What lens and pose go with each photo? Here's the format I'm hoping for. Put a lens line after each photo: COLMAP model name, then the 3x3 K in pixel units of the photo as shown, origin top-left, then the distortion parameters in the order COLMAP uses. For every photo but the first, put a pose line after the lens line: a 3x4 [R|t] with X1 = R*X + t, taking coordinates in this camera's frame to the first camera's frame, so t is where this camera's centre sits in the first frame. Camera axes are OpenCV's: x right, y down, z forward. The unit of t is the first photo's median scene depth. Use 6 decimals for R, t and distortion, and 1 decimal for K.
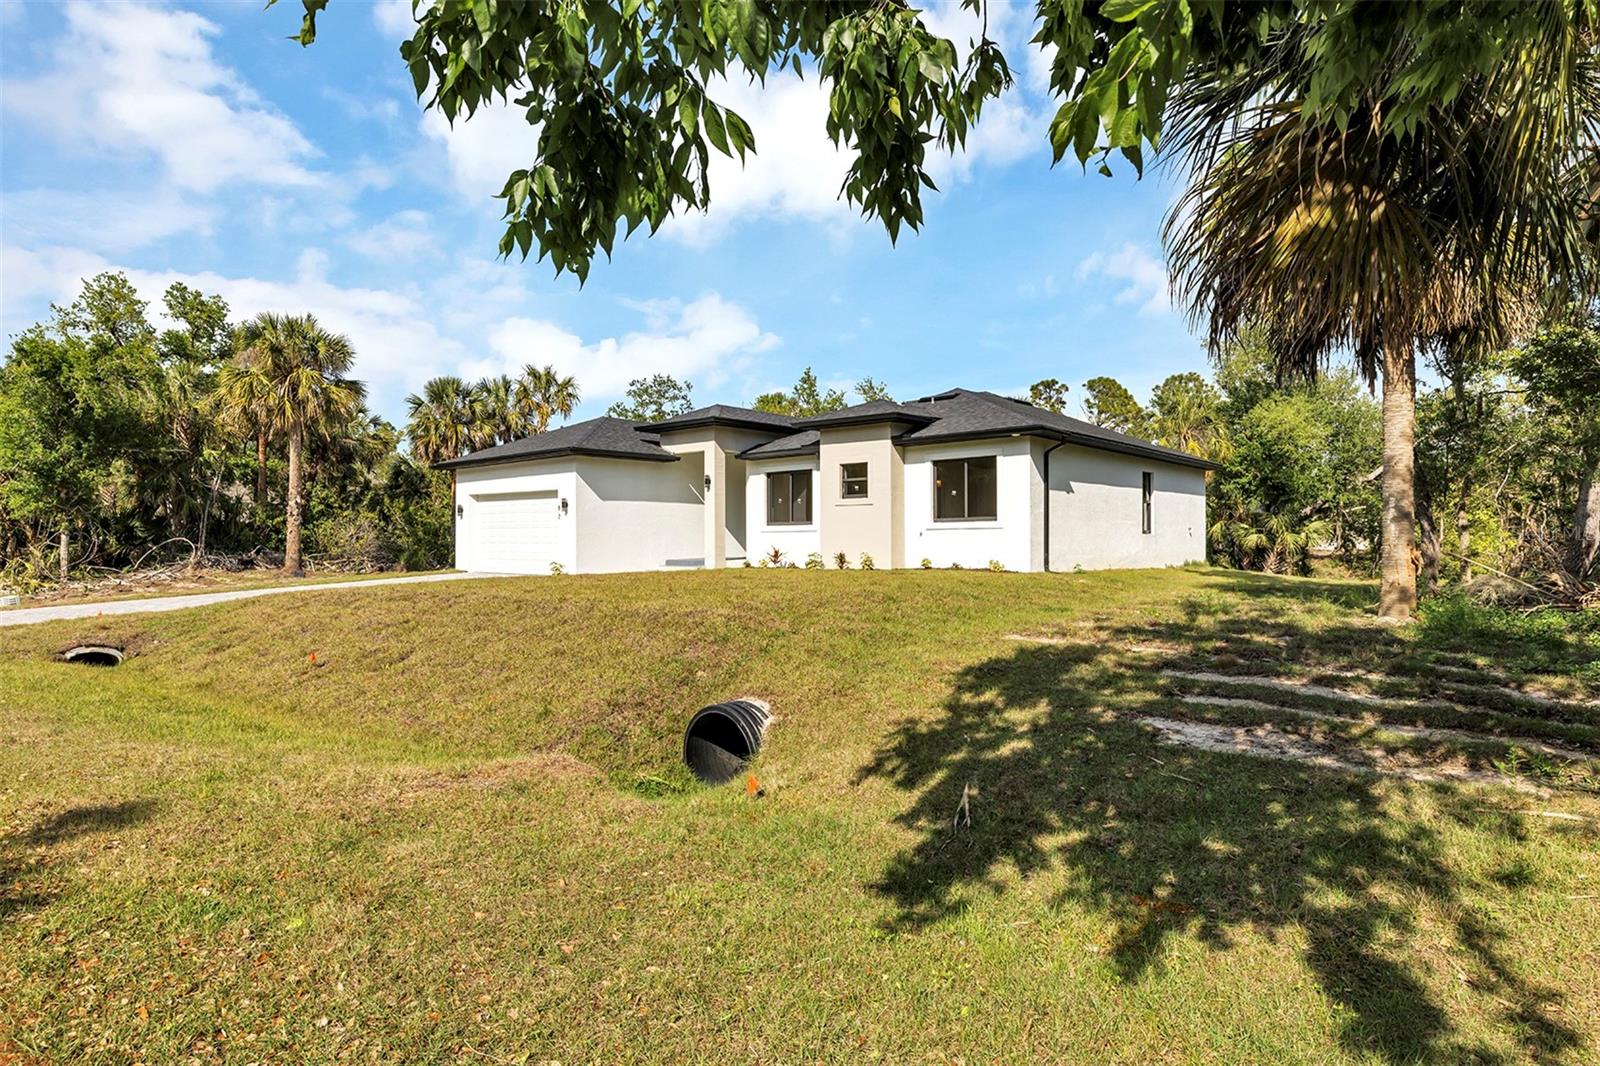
lens RADIAL K [[890.5, 0, 799.0], [0, 890.5, 536.1], [0, 0, 1]] dist [-0.000720, -0.000495]
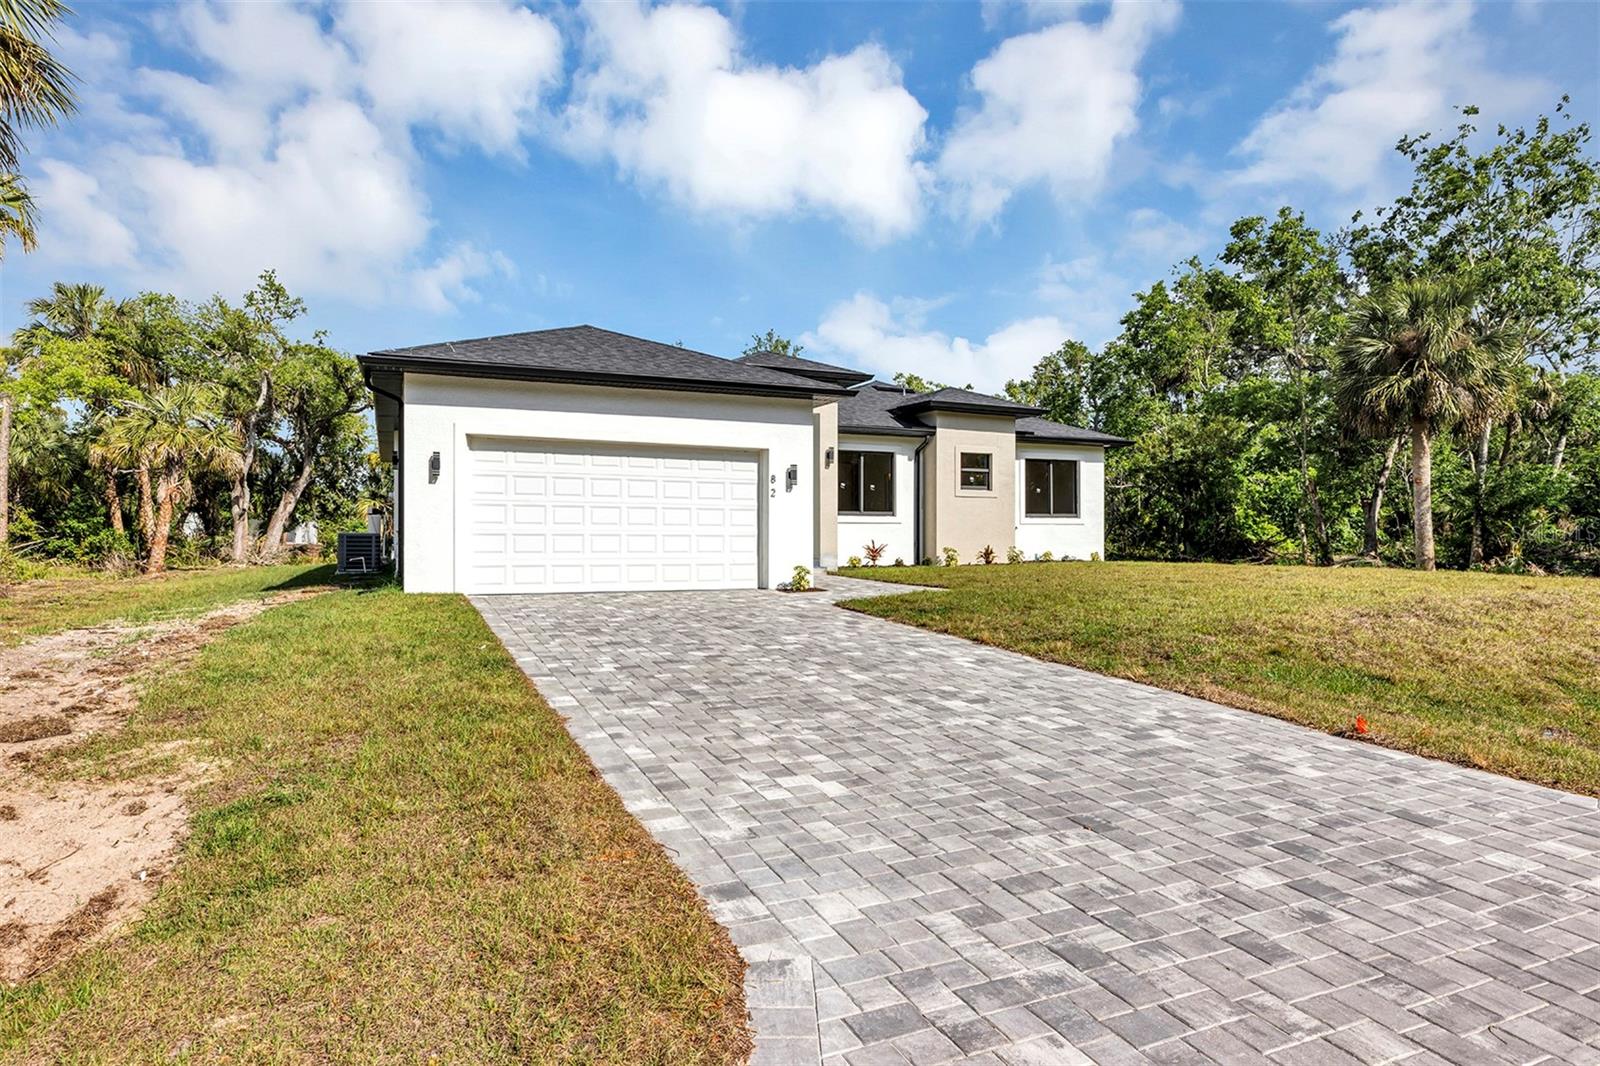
lens RADIAL K [[890.5, 0, 791.5], [0, 890.5, 536.8], [0, 0, 1]] dist [-0.000720, -0.000495]
pose [[0.413244, 0.002320, 0.910617, -0.907210], [-0.006043, 0.999982, 0.000195, 0.008737], [-0.910600, -0.005583, 0.413251, 0.805545]]
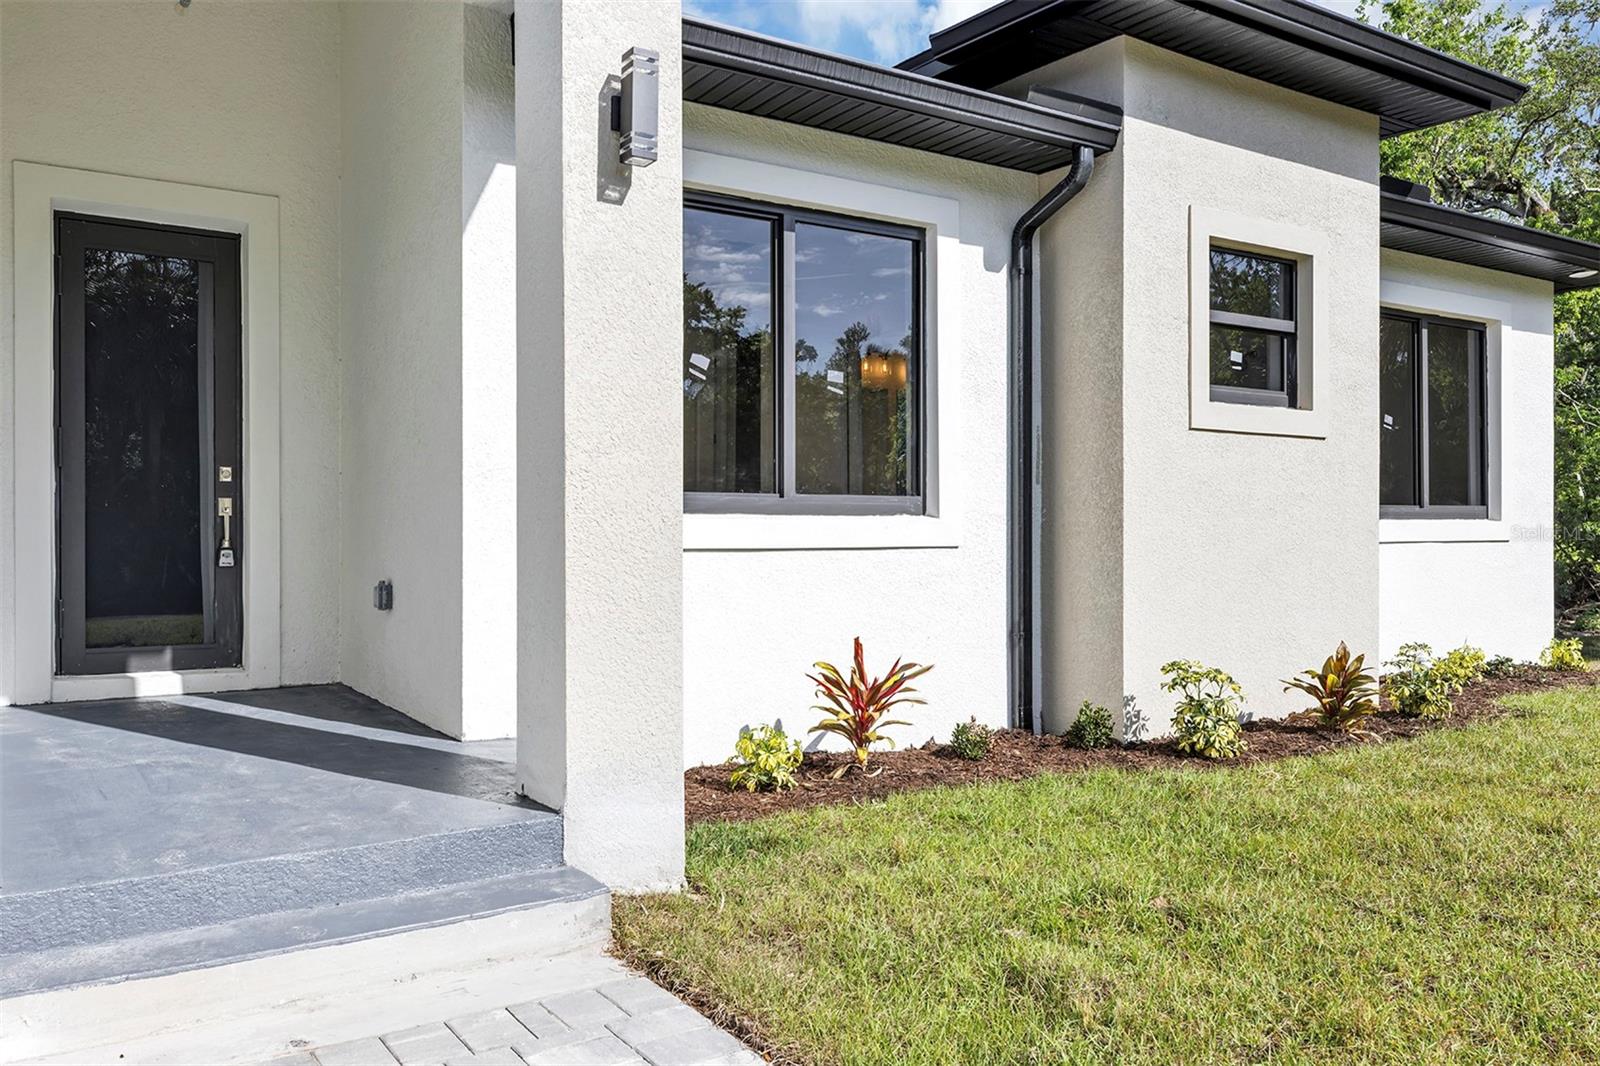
lens RADIAL K [[1274.3, 0, 803.2], [0, 1274.3, 530.5], [0, 0, 1]] dist [0.011416, 0.003498]
pose [[0.250028, 0.003435, 0.968233, -0.285592], [-0.006723, 0.999976, -0.001812, -0.009637], [-0.968215, -0.006057, 0.250045, 1.055971]]
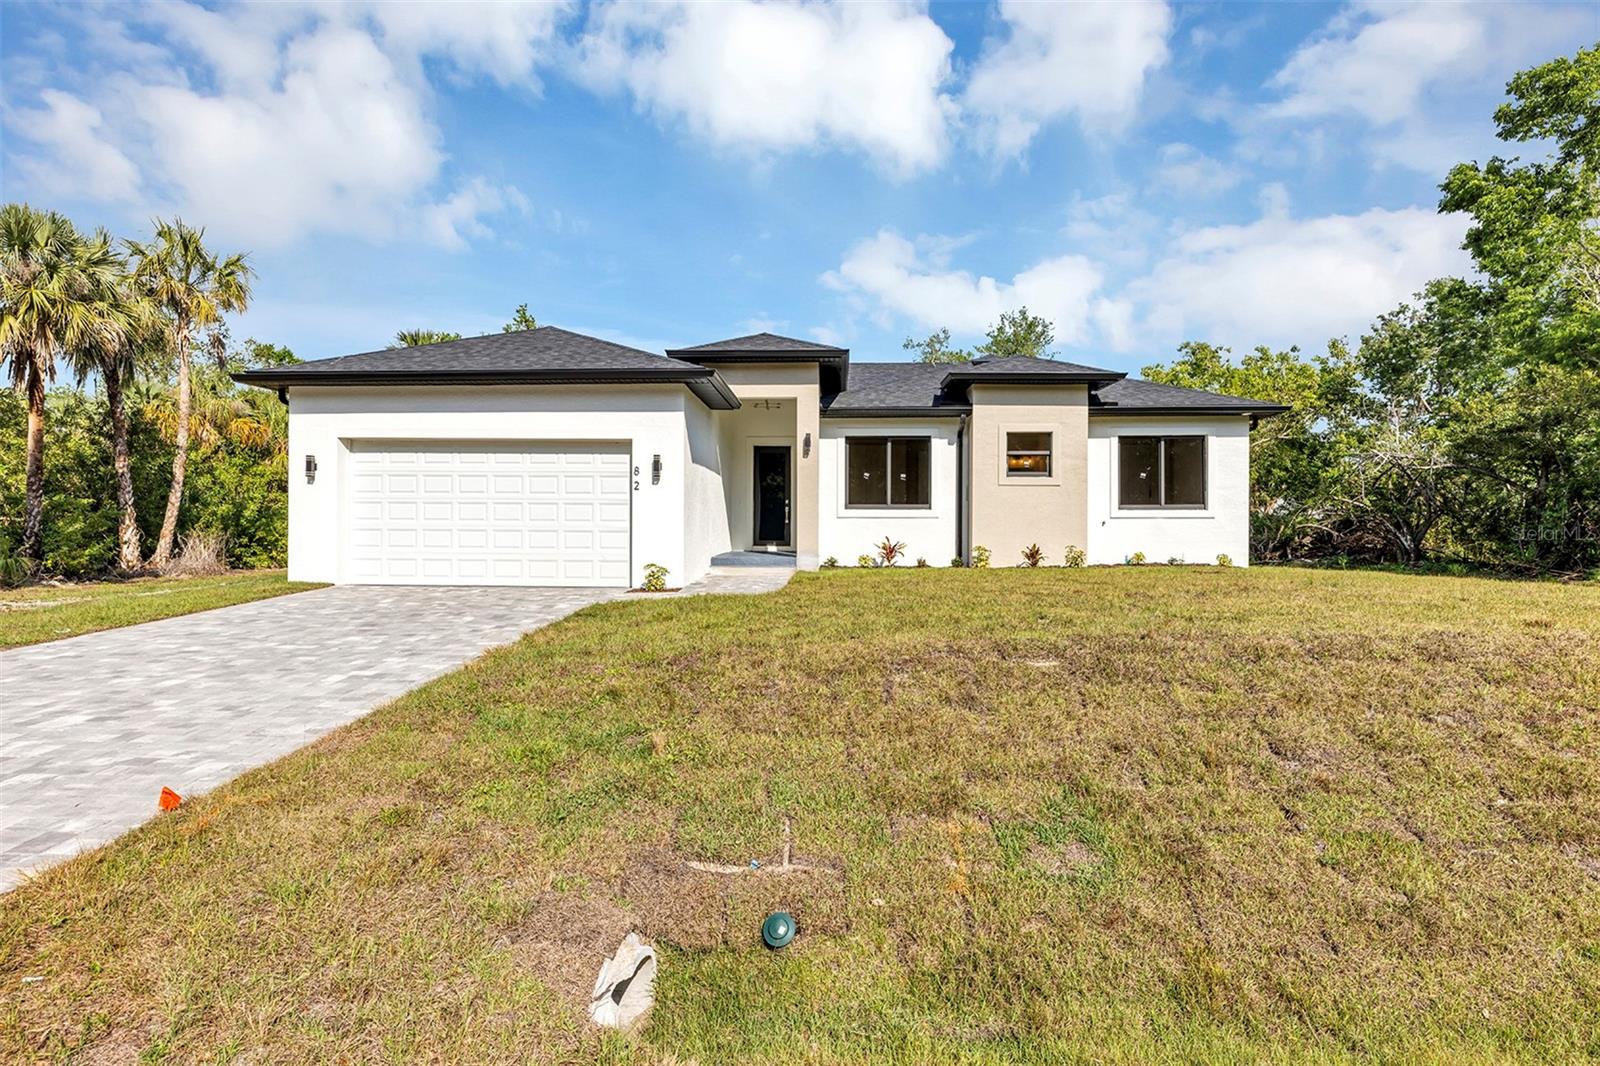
lens RADIAL K [[890.5, 0, 795.7], [0, 890.5, 528.6], [0, 0, 1]] dist [-0.000720, -0.000495]
pose [[0.777689, 0.007766, 0.628601, -0.607955], [-0.008206, 0.999964, -0.002203, 0.006910], [-0.628595, -0.003445, 0.777725, 0.530238]]
